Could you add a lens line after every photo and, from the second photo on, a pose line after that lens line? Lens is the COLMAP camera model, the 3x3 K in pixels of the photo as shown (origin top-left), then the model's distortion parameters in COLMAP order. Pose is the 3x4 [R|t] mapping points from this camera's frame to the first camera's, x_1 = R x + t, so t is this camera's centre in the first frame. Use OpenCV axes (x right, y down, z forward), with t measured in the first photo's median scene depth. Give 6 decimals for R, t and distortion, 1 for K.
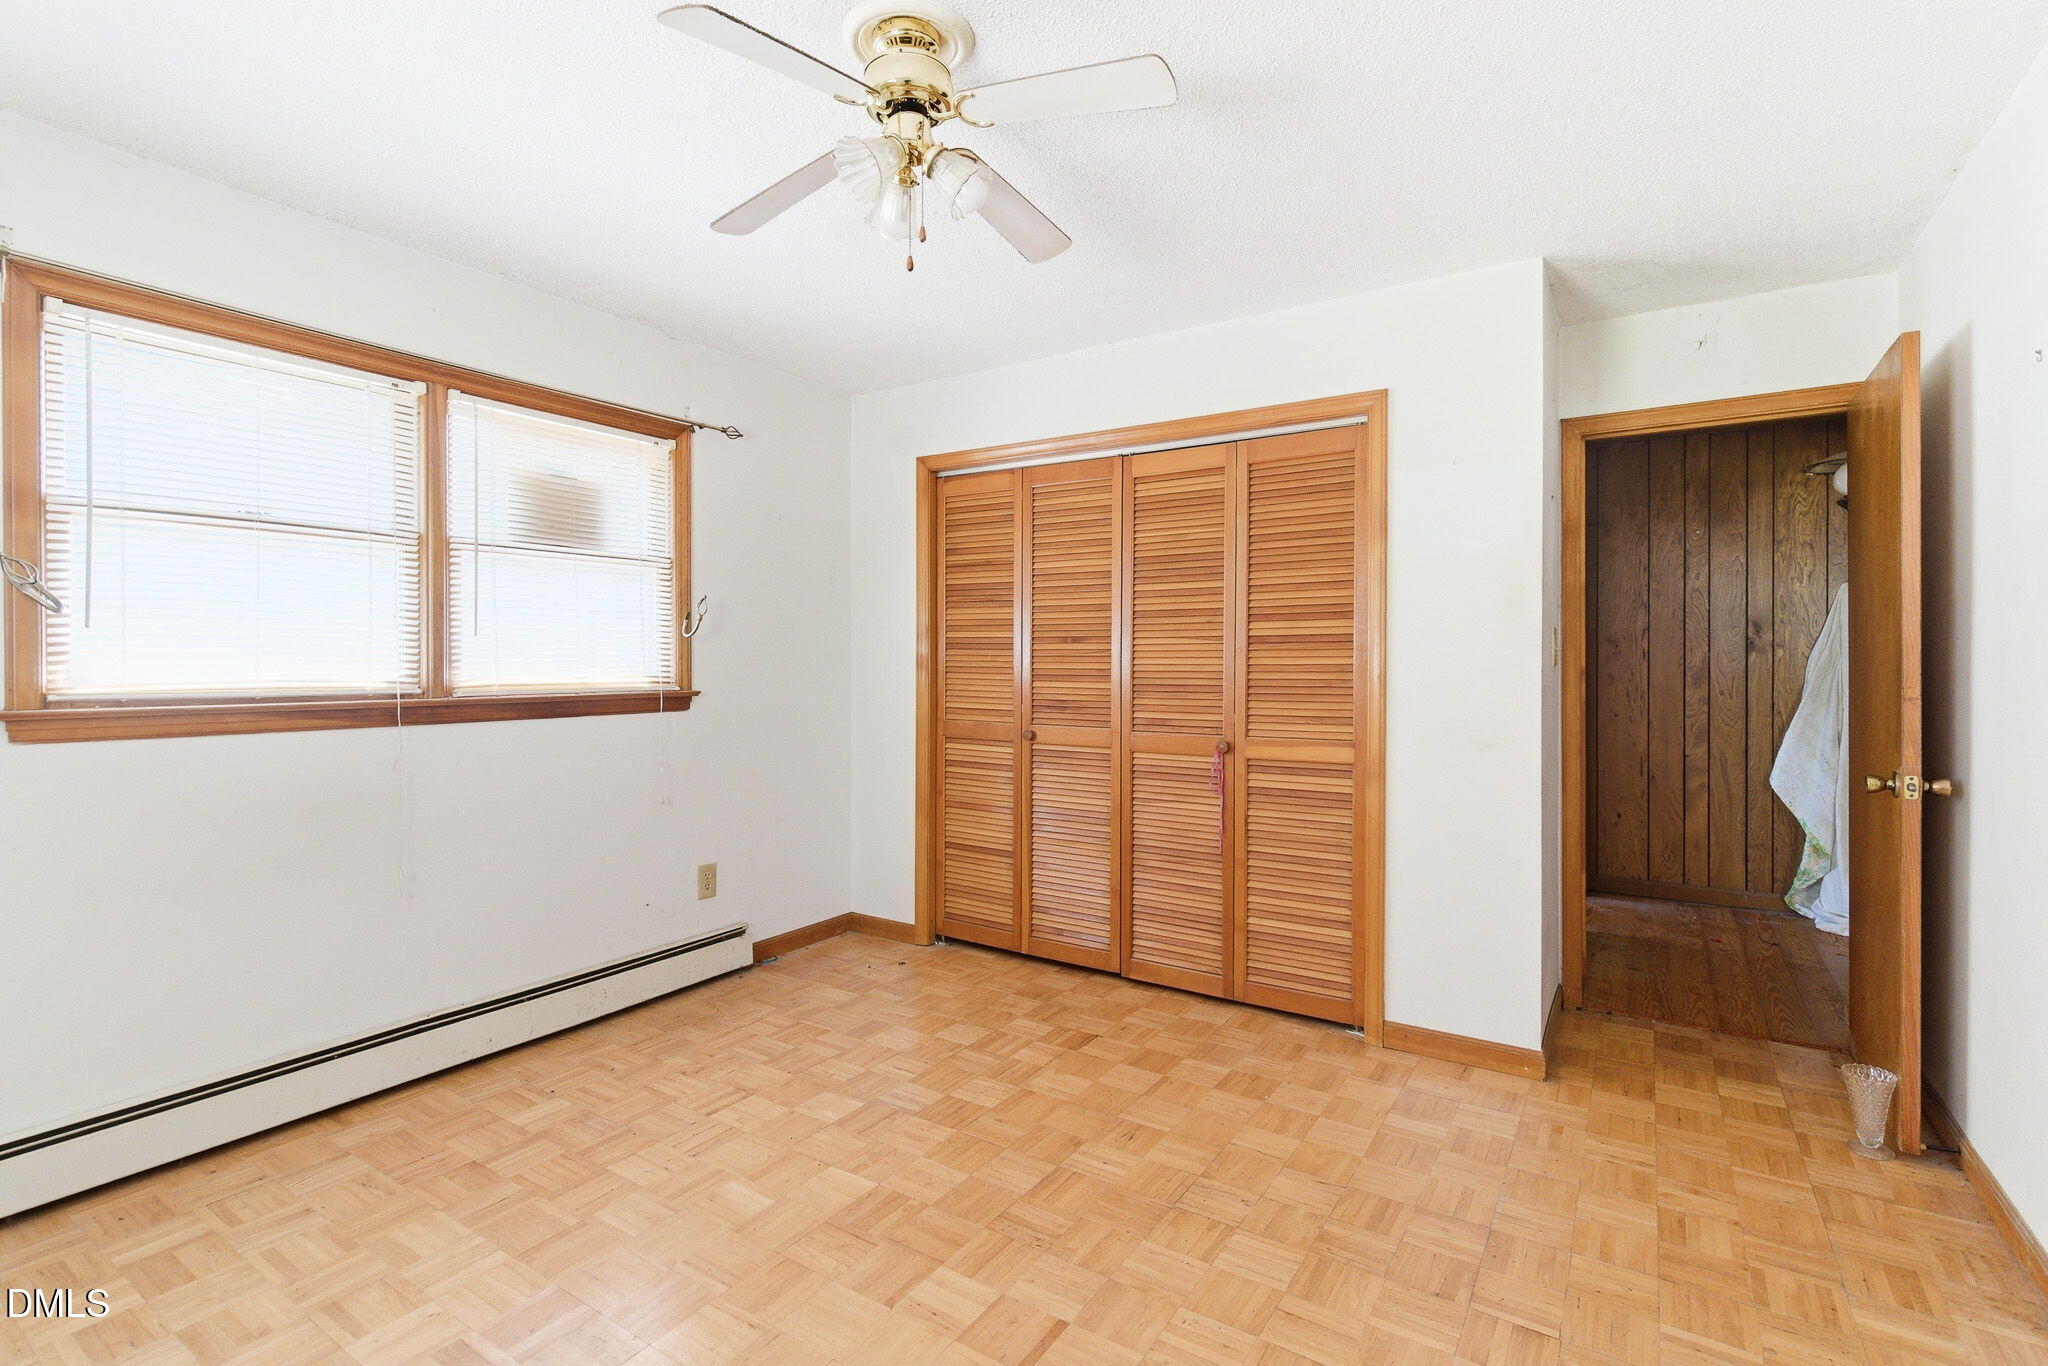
lens RADIAL K [[928.4, 0, 1033.2], [0, 928.4, 685.3], [0, 0, 1]] dist [0.004416, -0.002370]
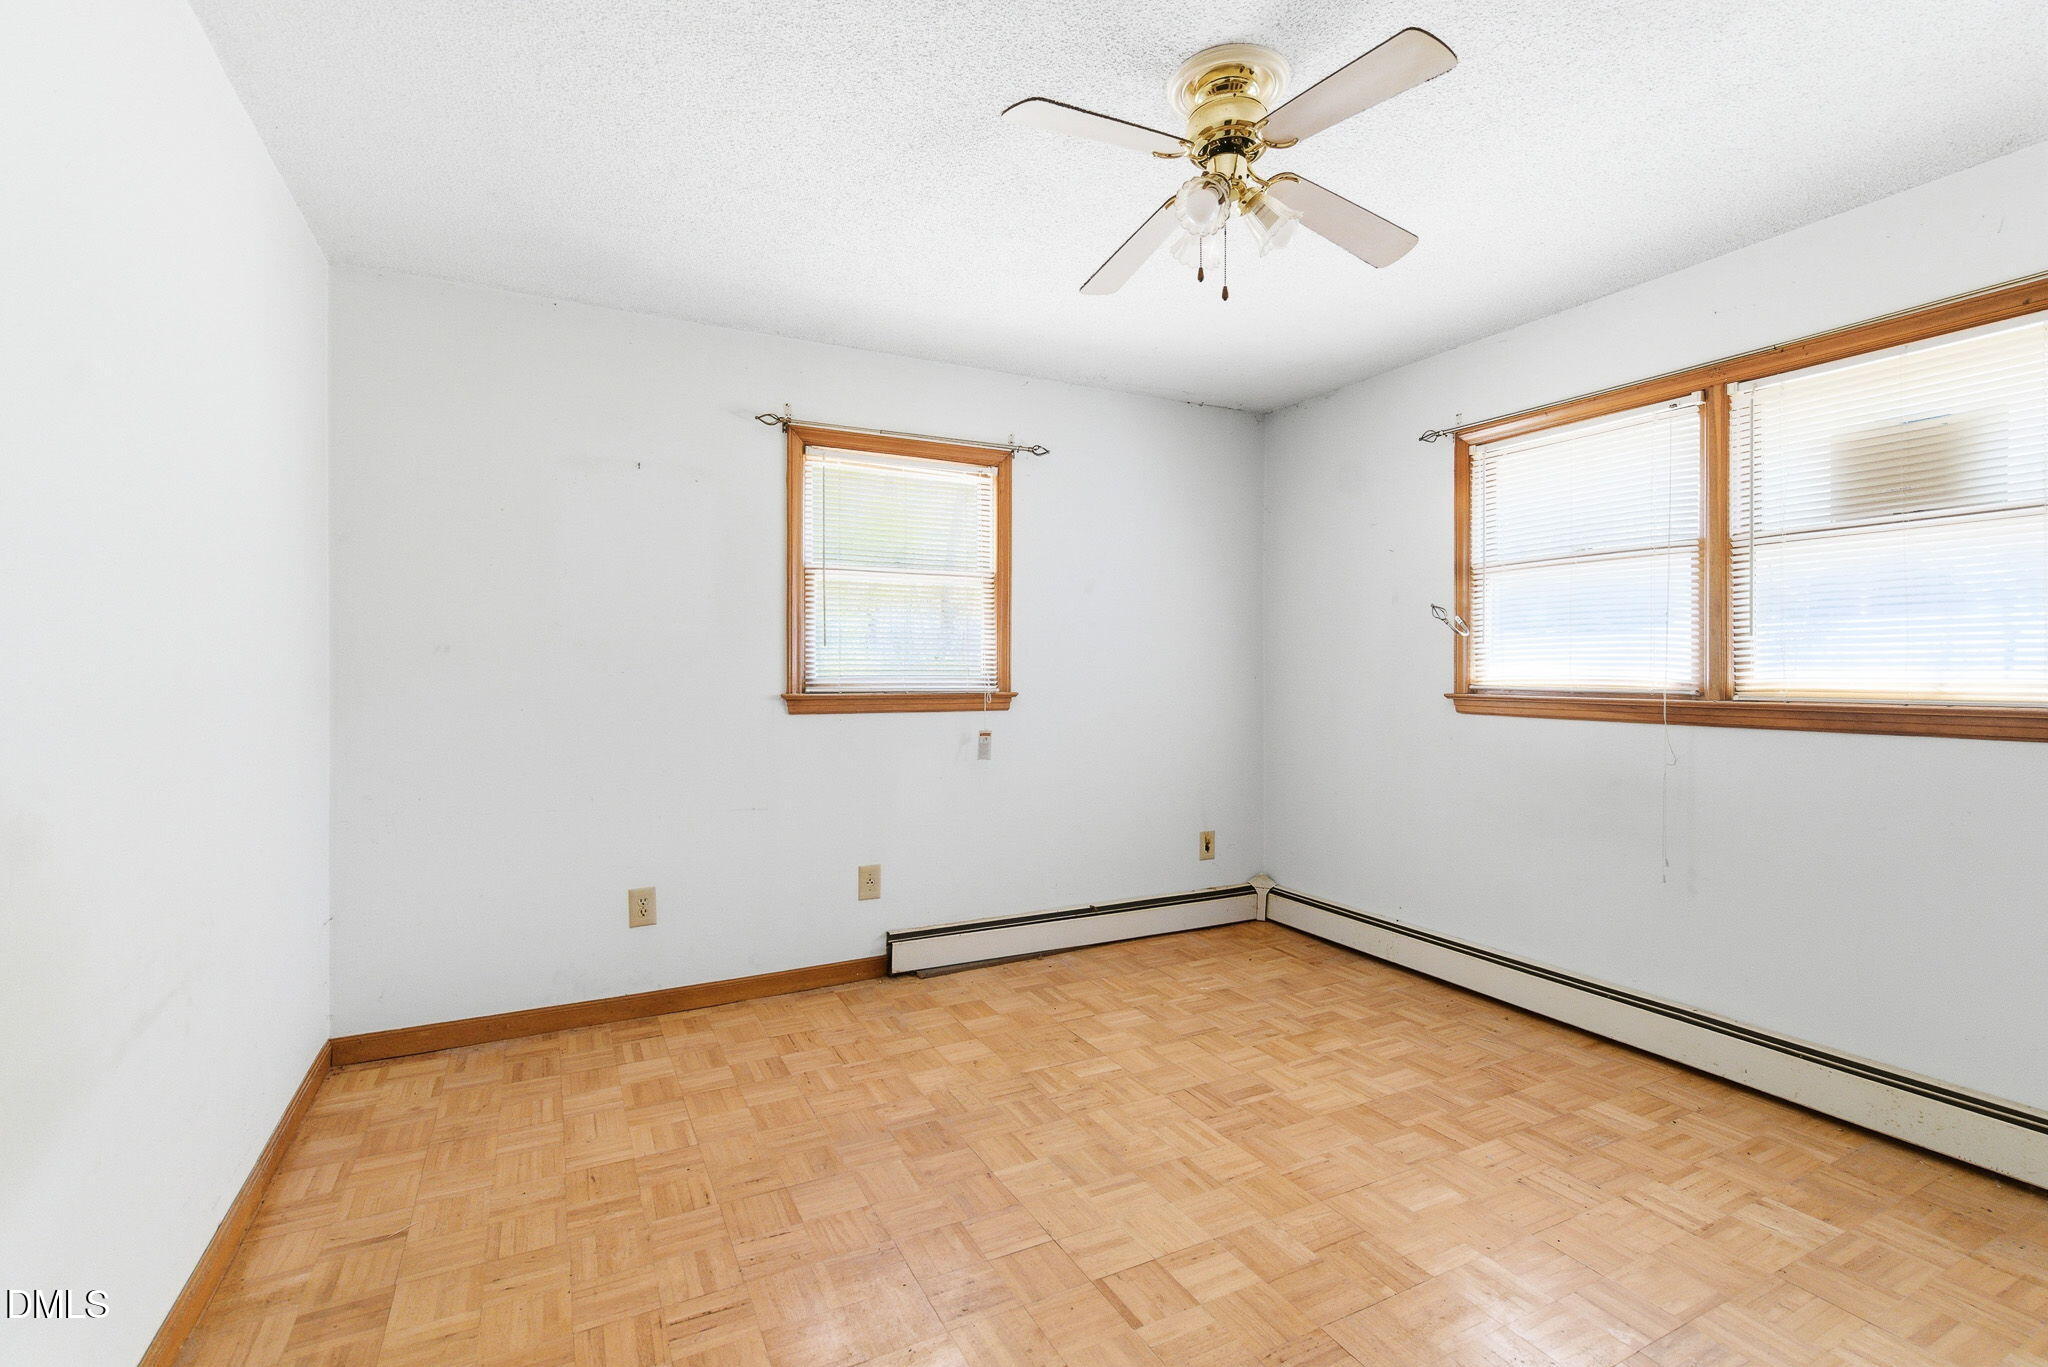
lens RADIAL K [[928.4, 0, 1022.3], [0, 928.4, 665.8], [0, 0, 1]] dist [0.004416, -0.002370]
pose [[-0.497674, 0.004836, -0.867351, 0.669415], [-0.013061, 0.999829, 0.013069, -0.029862], [0.867266, 0.017832, -0.497526, 0.953845]]
